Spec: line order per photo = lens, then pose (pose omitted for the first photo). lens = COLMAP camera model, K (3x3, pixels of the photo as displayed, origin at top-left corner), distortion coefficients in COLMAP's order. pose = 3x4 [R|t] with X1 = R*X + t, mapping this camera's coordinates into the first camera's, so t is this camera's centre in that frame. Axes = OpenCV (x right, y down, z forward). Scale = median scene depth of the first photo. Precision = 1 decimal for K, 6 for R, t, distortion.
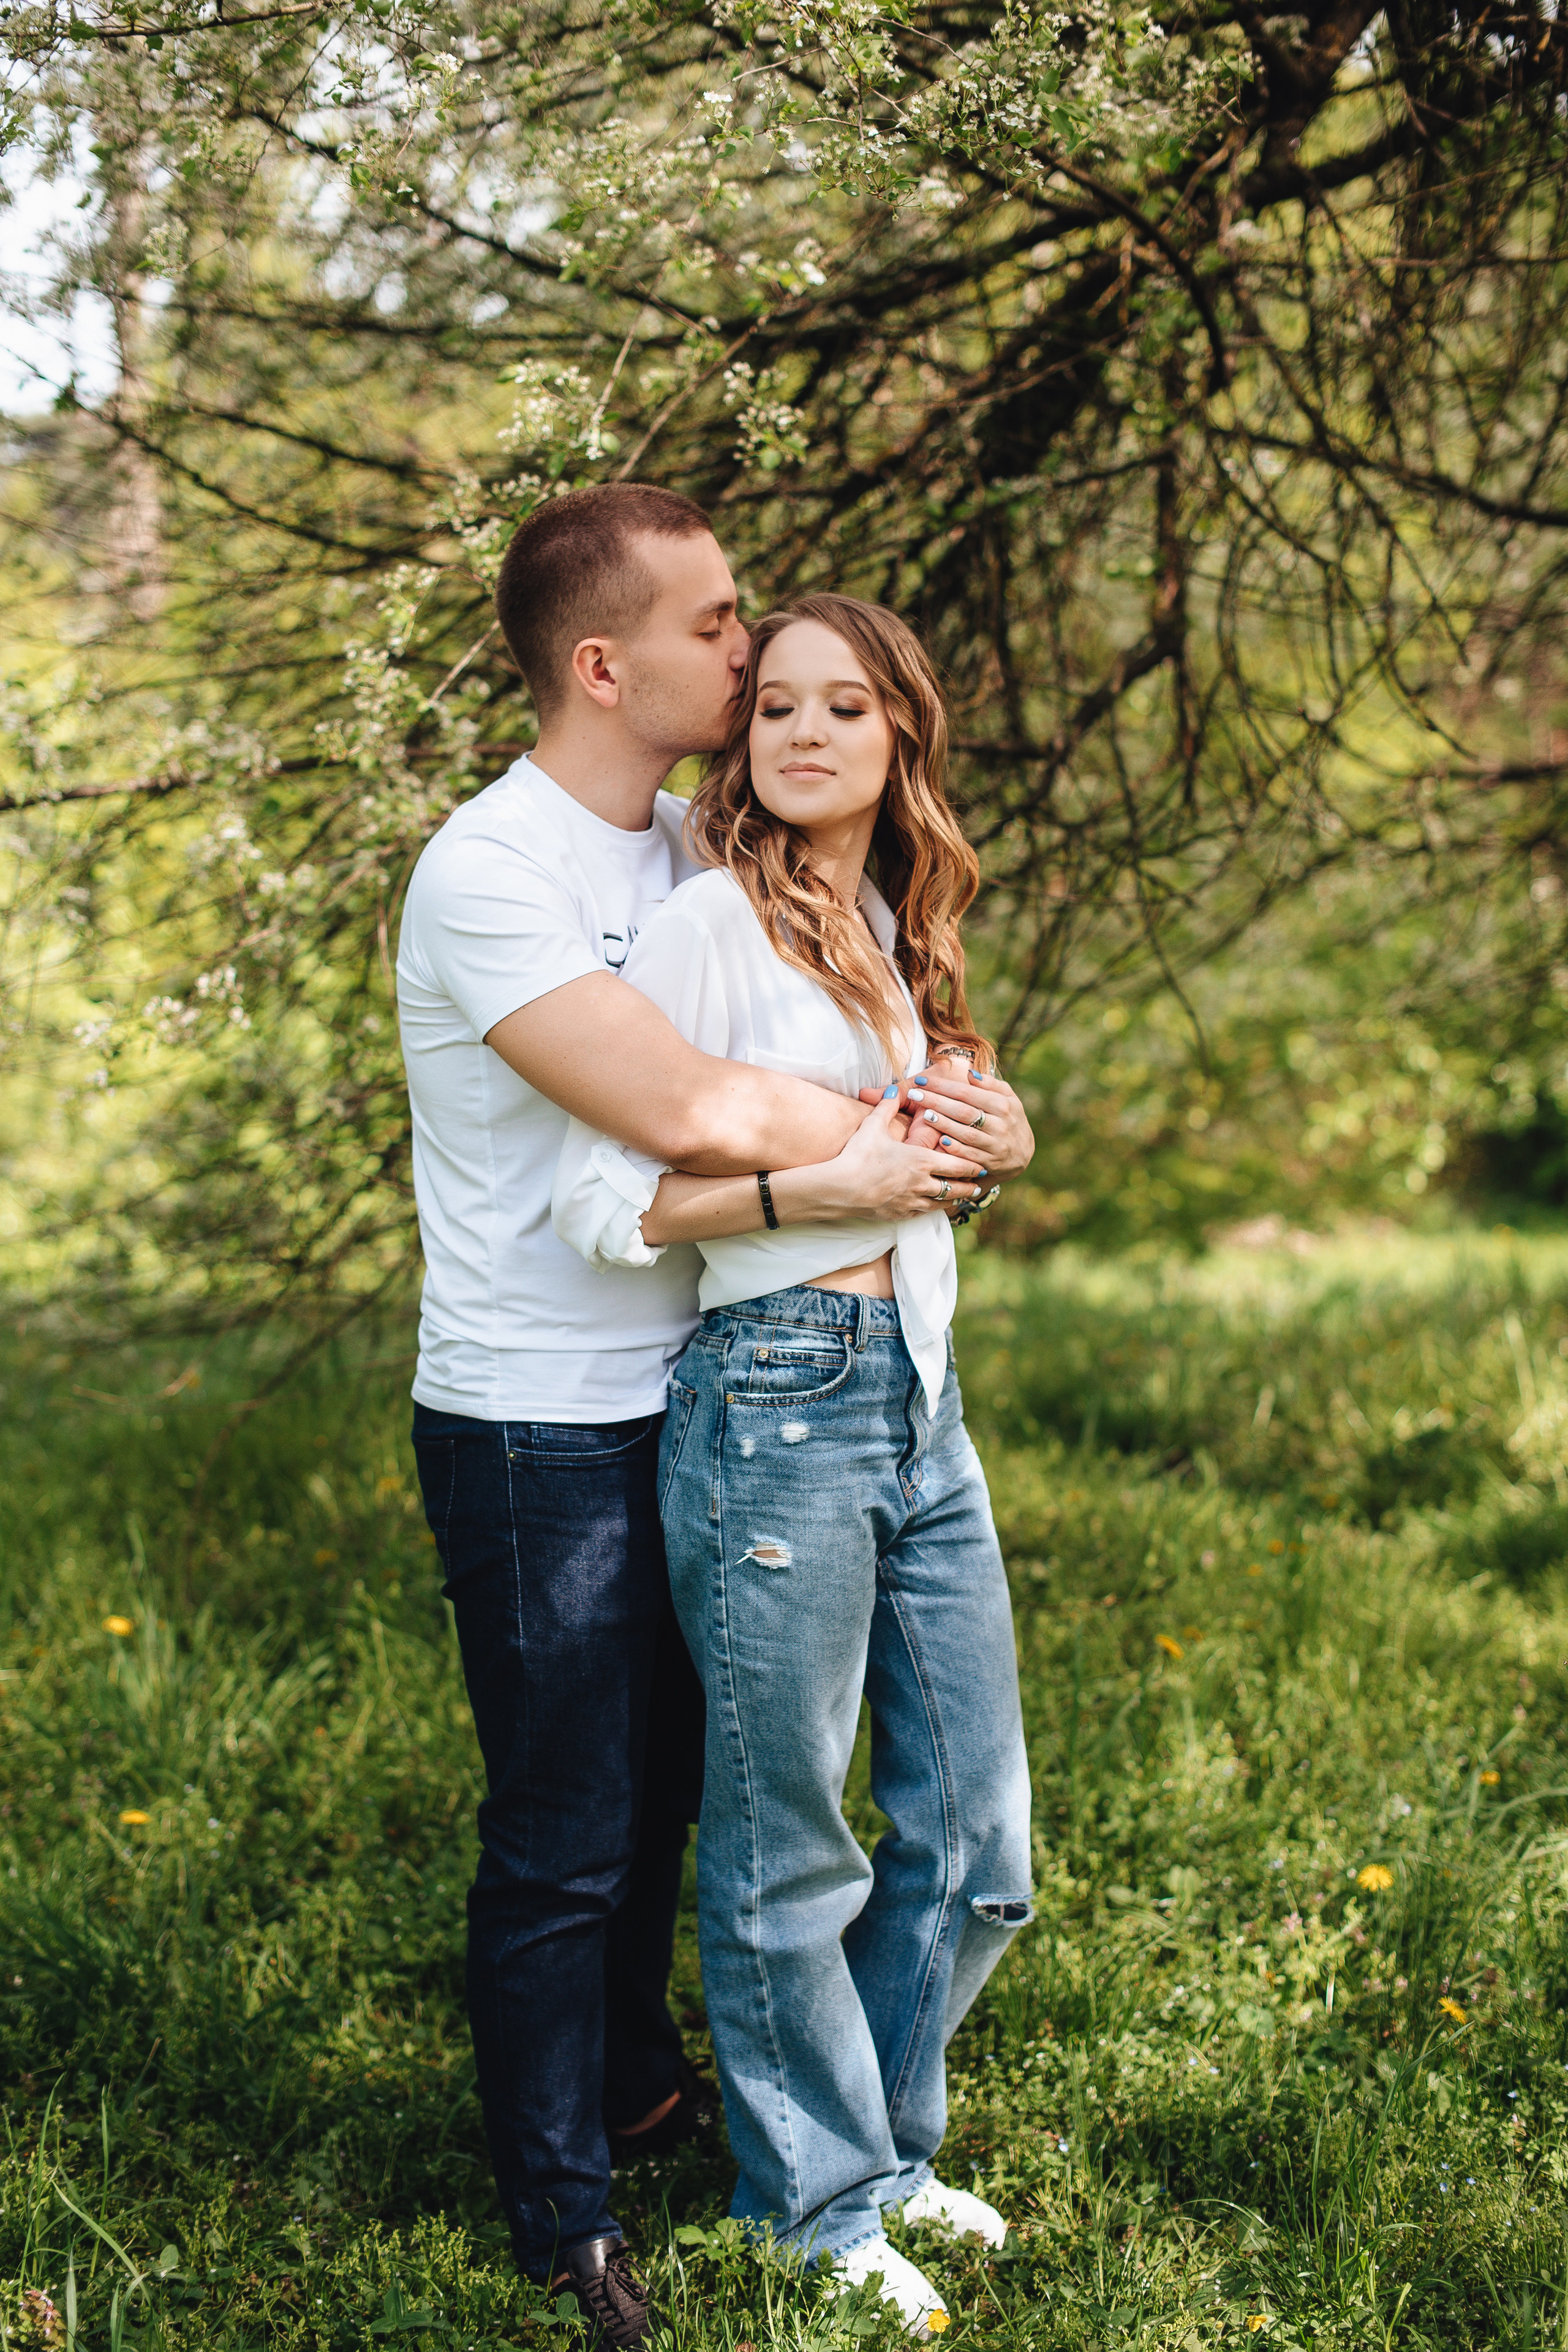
lens RADIAL K [[3458.9, 0, 804.6], [0, 3458.9, 1166.9], [0, 0, 1]] dist [-0.115370, 0.000000]
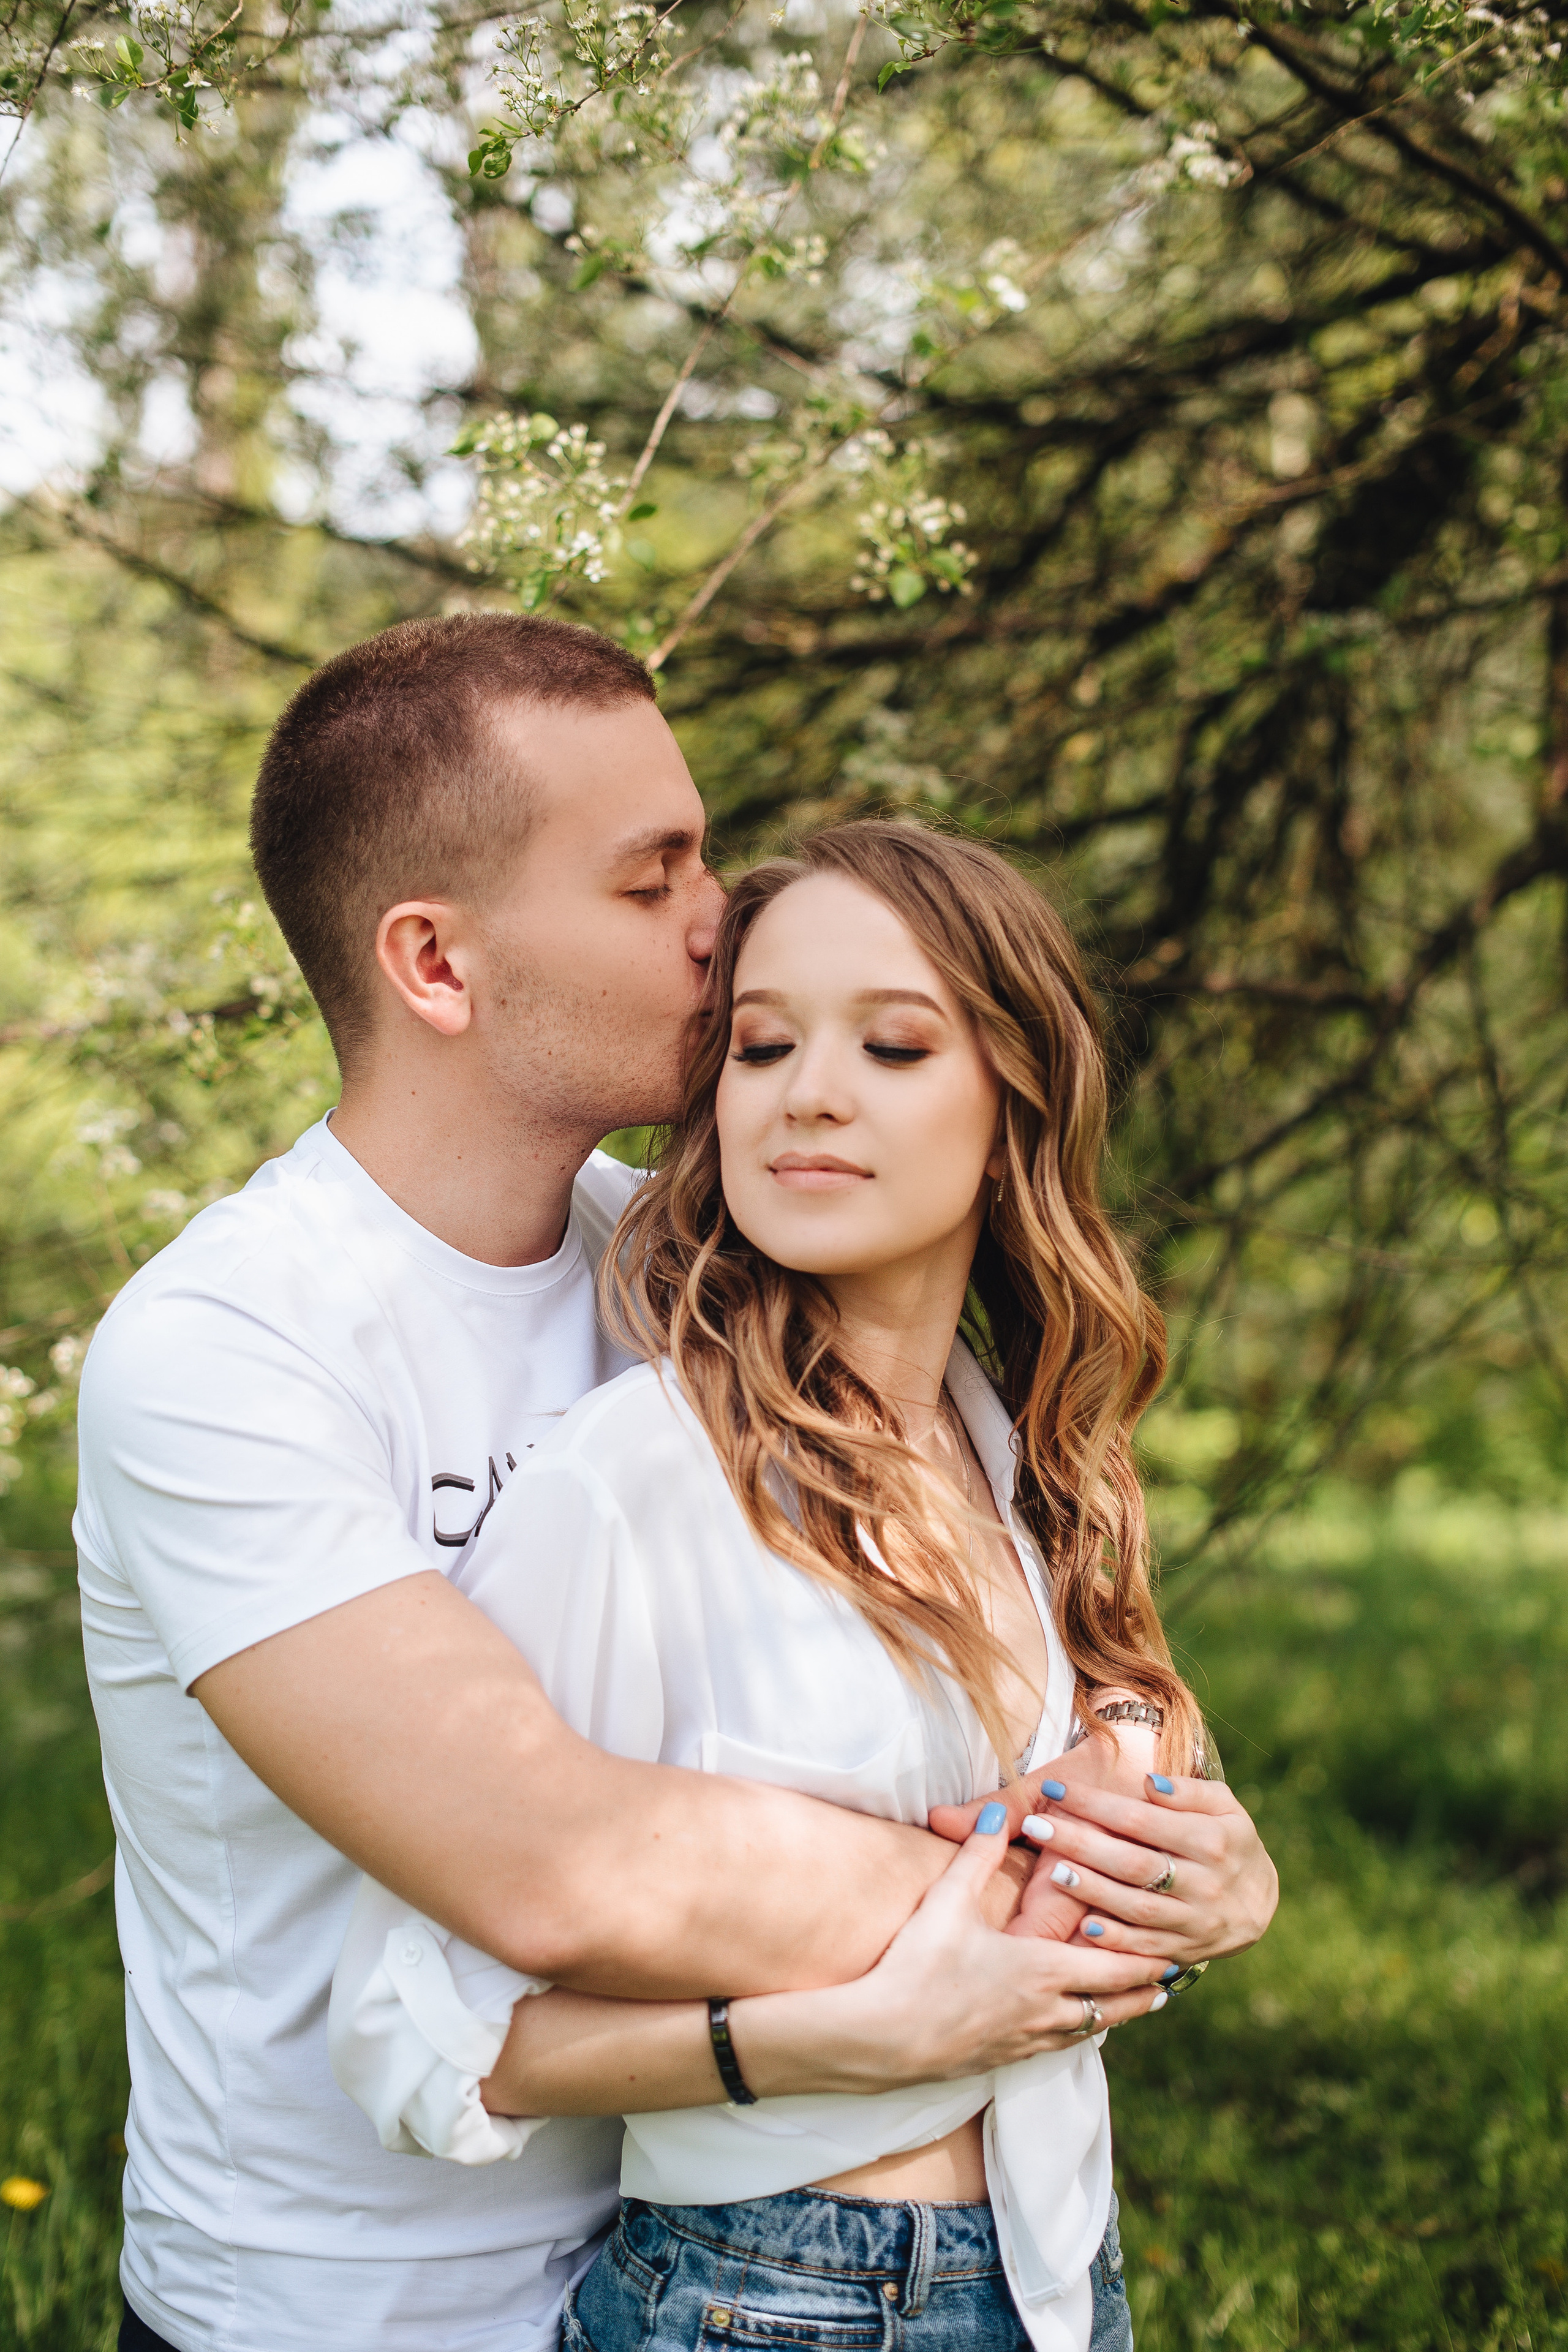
lens RADIAL K [[3409.9, 0, 767.3], [0, 3409.9, 1177.1], [0, 0, 1]] dist [-0.175425, 0.000000]
pose [[0.992423, 0.018387, -0.121485, 0.050652], [-0.022923, 0.999087, -0.036046, -0.094425], [0.120712, 0.038557, 0.991939, 0.504096]]
